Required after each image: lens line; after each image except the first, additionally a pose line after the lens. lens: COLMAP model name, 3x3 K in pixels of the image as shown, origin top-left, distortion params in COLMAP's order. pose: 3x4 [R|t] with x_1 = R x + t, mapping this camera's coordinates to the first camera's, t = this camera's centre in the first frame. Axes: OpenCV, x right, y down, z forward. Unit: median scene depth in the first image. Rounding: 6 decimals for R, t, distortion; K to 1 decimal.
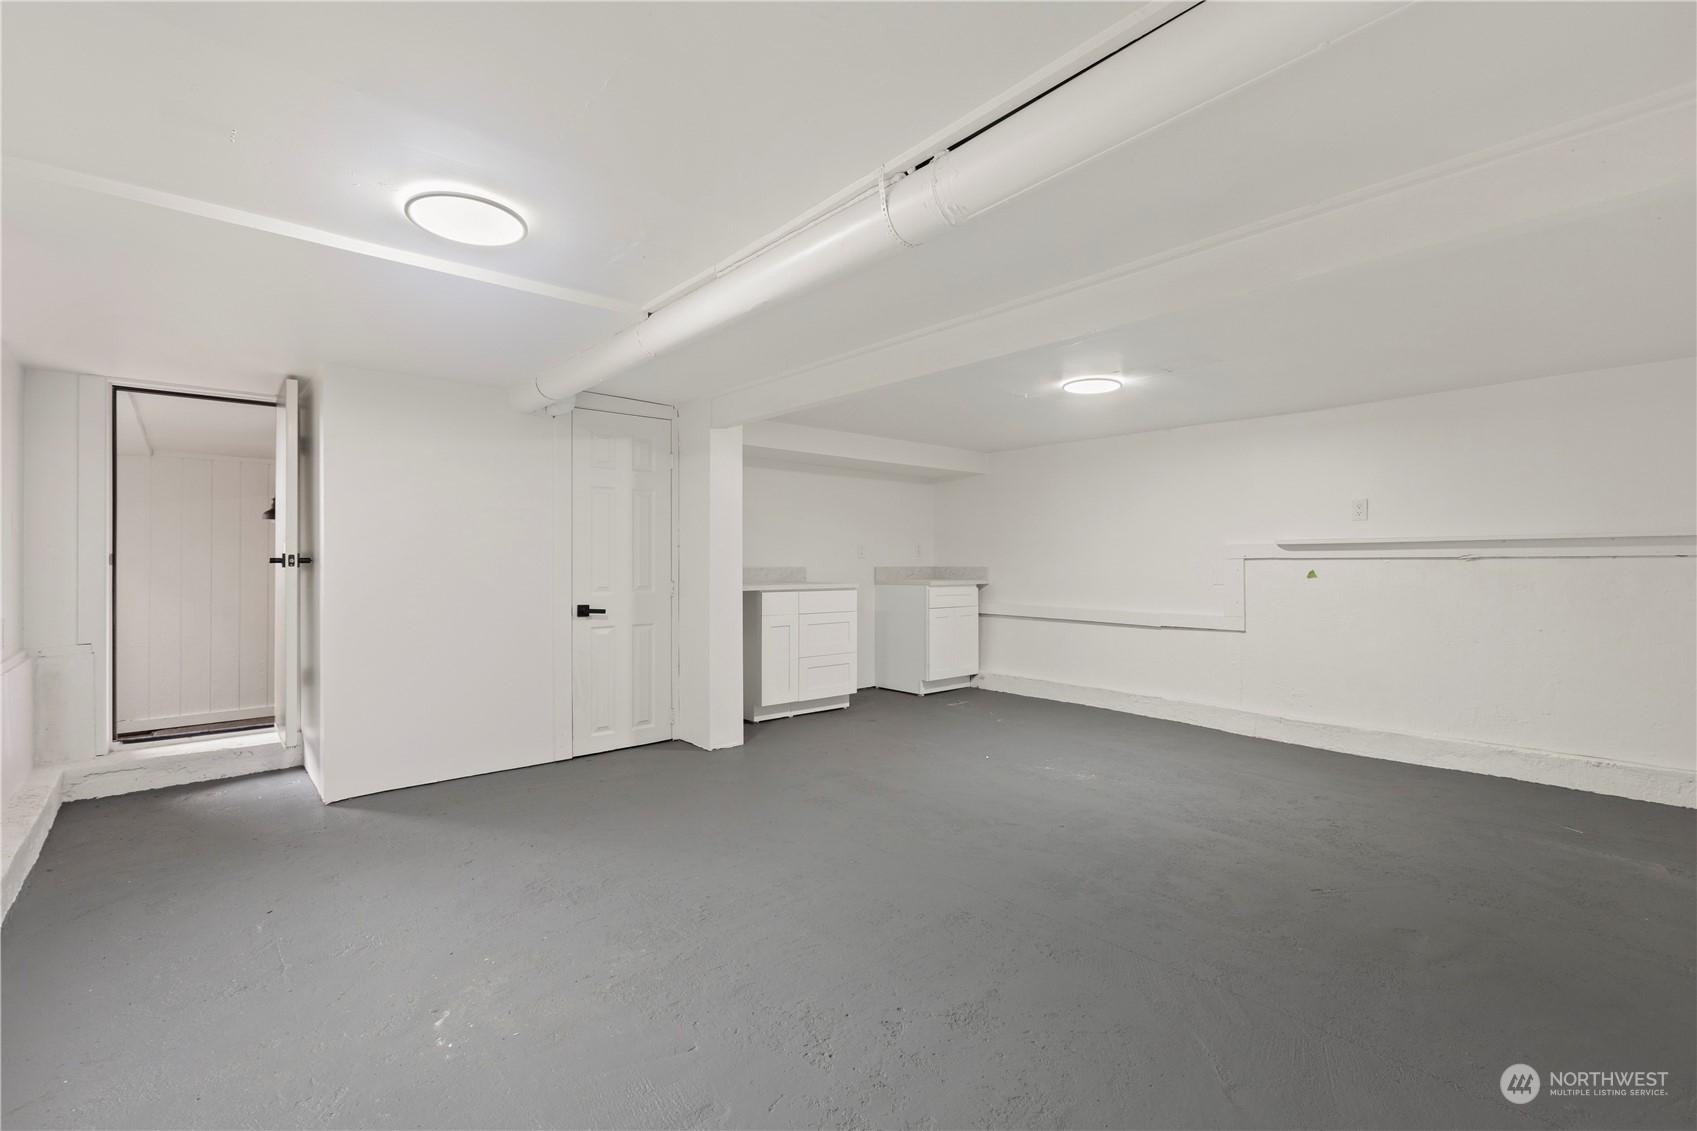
lens RADIAL K [[758.0, 0, 835.8], [0, 758.0, 566.3], [0, 0, 1]] dist [0.001807, 0.000040]
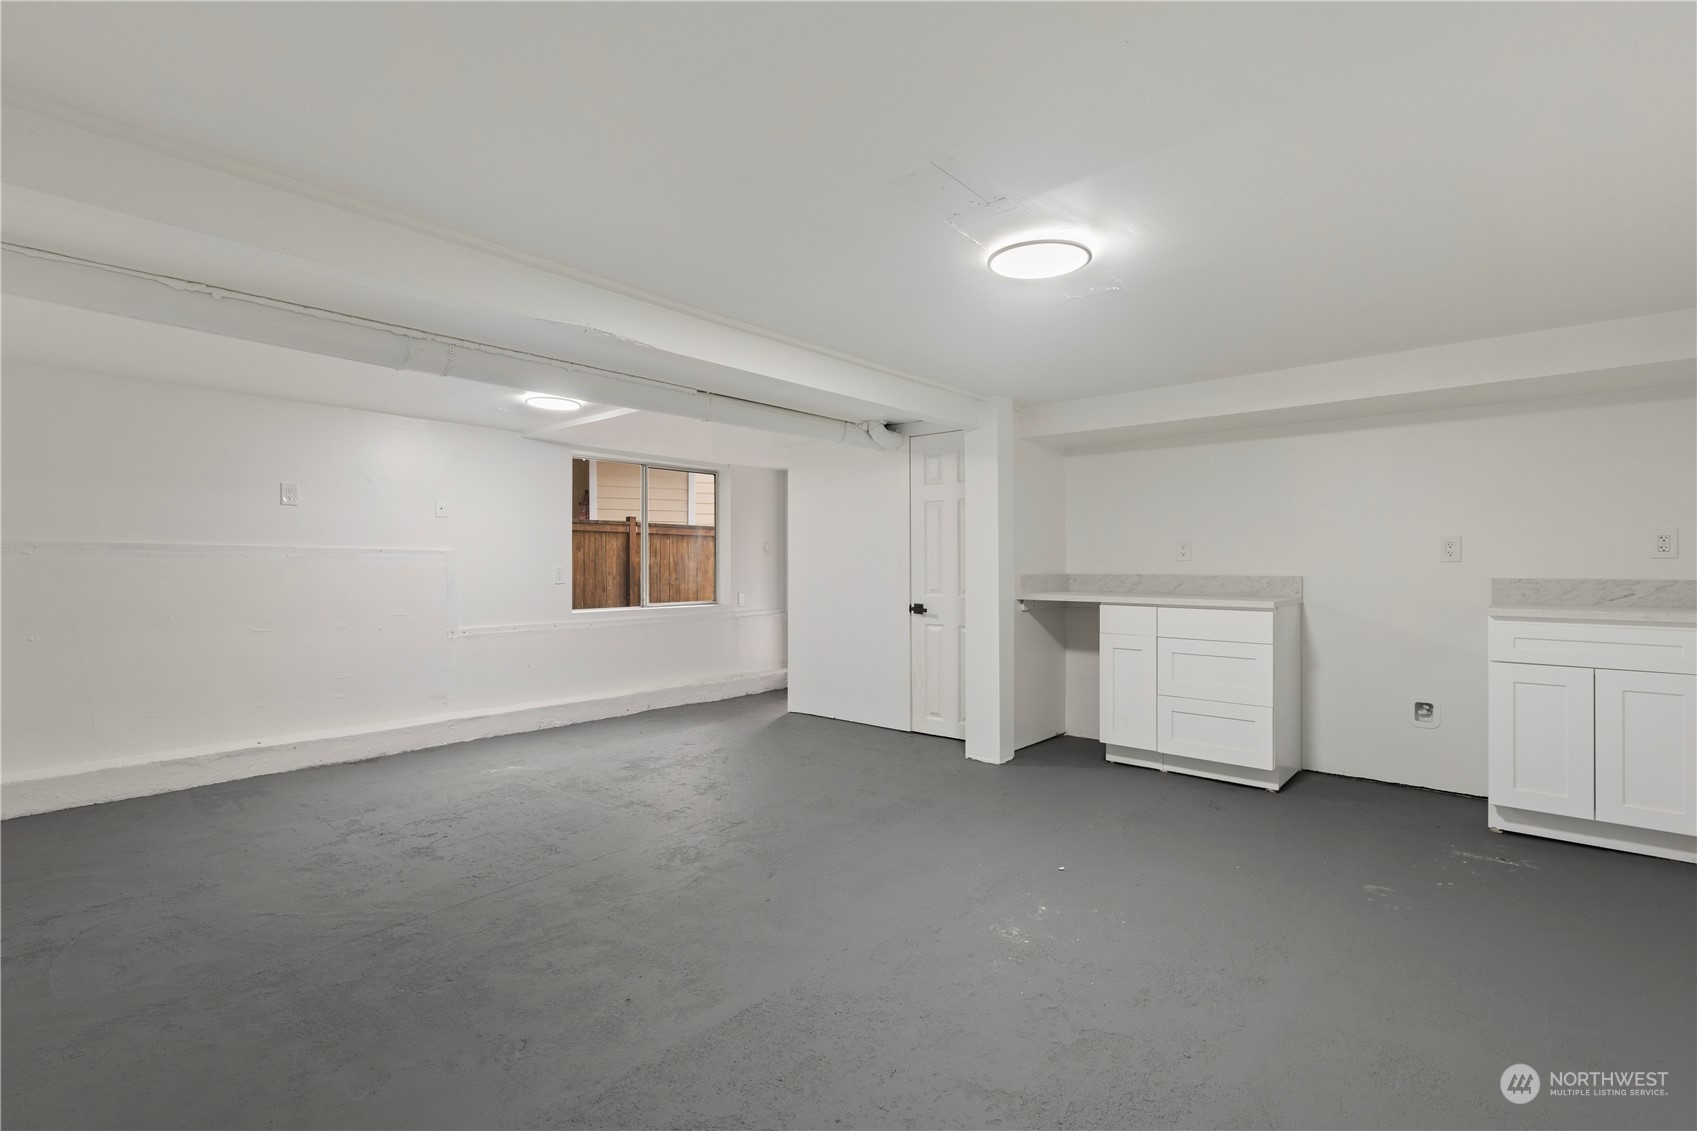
lens RADIAL K [[758.0, 0, 835.9], [0, 758.0, 561.8], [0, 0, 1]] dist [0.001807, 0.000040]
pose [[0.137176, -0.007908, -0.990515, 0.685697], [-0.009784, 0.999909, -0.009338, -0.001526], [0.990498, 0.010972, 0.137086, 0.600286]]
